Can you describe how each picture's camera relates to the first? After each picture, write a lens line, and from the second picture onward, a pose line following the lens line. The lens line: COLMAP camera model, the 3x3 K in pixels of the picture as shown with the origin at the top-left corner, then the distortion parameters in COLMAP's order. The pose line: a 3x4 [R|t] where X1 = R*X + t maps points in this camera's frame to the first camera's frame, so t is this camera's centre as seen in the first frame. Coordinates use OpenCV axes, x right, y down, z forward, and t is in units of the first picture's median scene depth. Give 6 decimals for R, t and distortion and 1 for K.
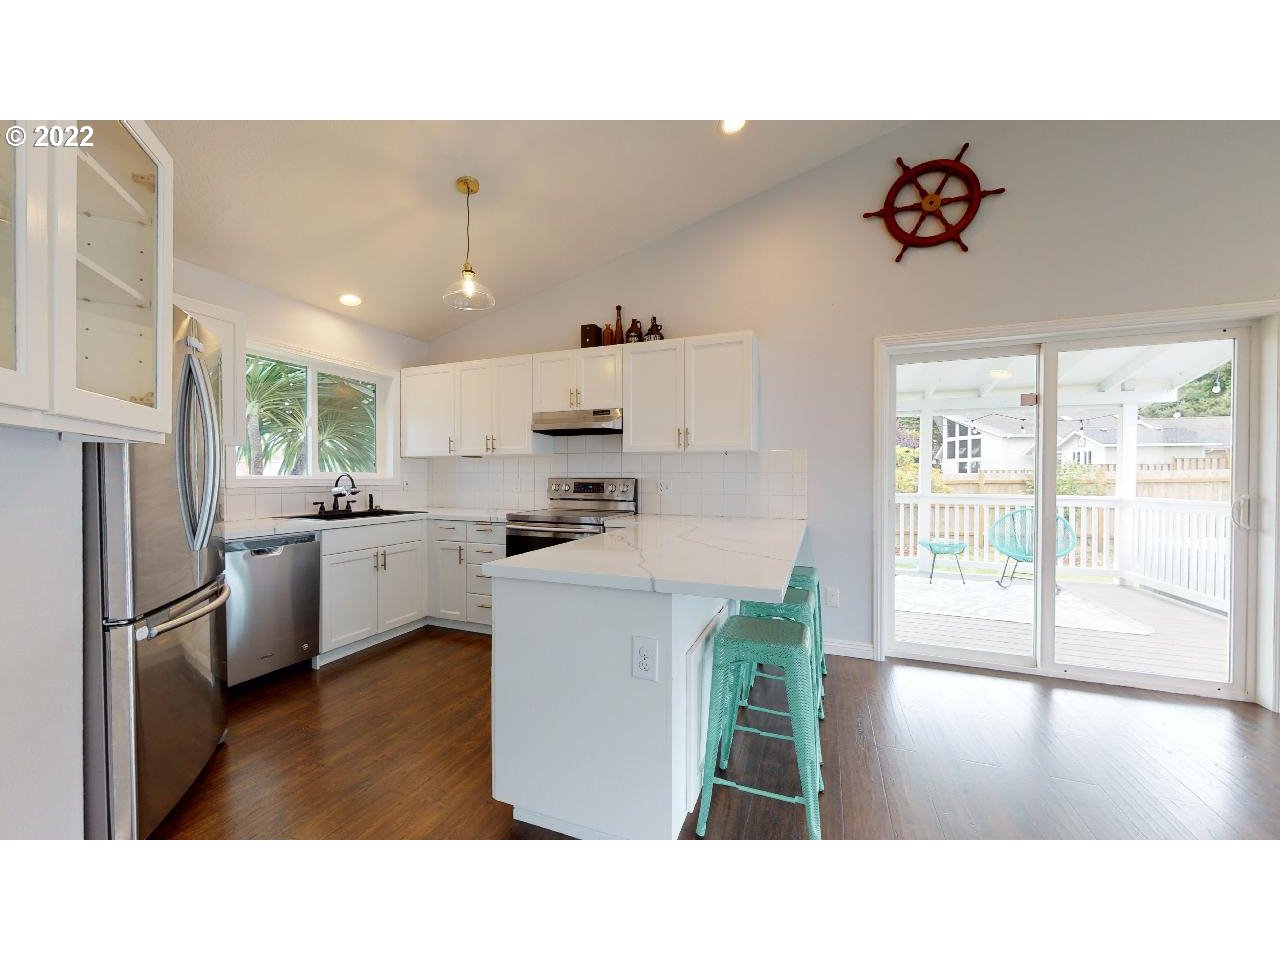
lens RADIAL K [[484.8, 0, 640.0], [0, 484.8, 480.0], [0, 0, 1]] dist [0.001126, 0.000288]
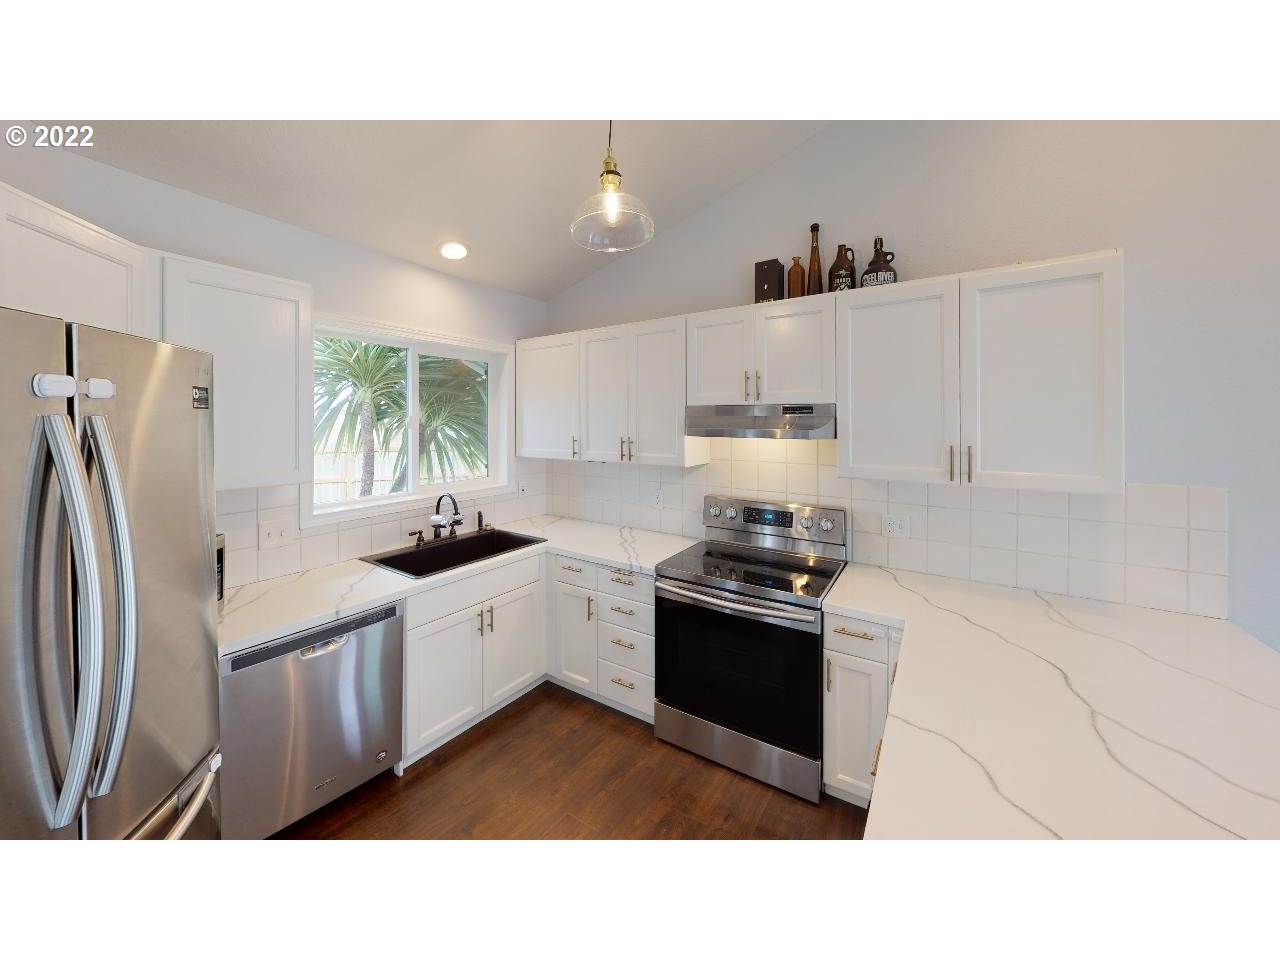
lens RADIAL K [[455.1, 0, 613.4], [0, 455.1, 485.0], [0, 0, 1]] dist [0.002037, 0.000149]
pose [[0.959166, 0.058697, -0.276686, -0.137616], [-0.019180, 0.989476, 0.143420, -0.118292], [0.282192, -0.132257, 0.950198, 0.345522]]
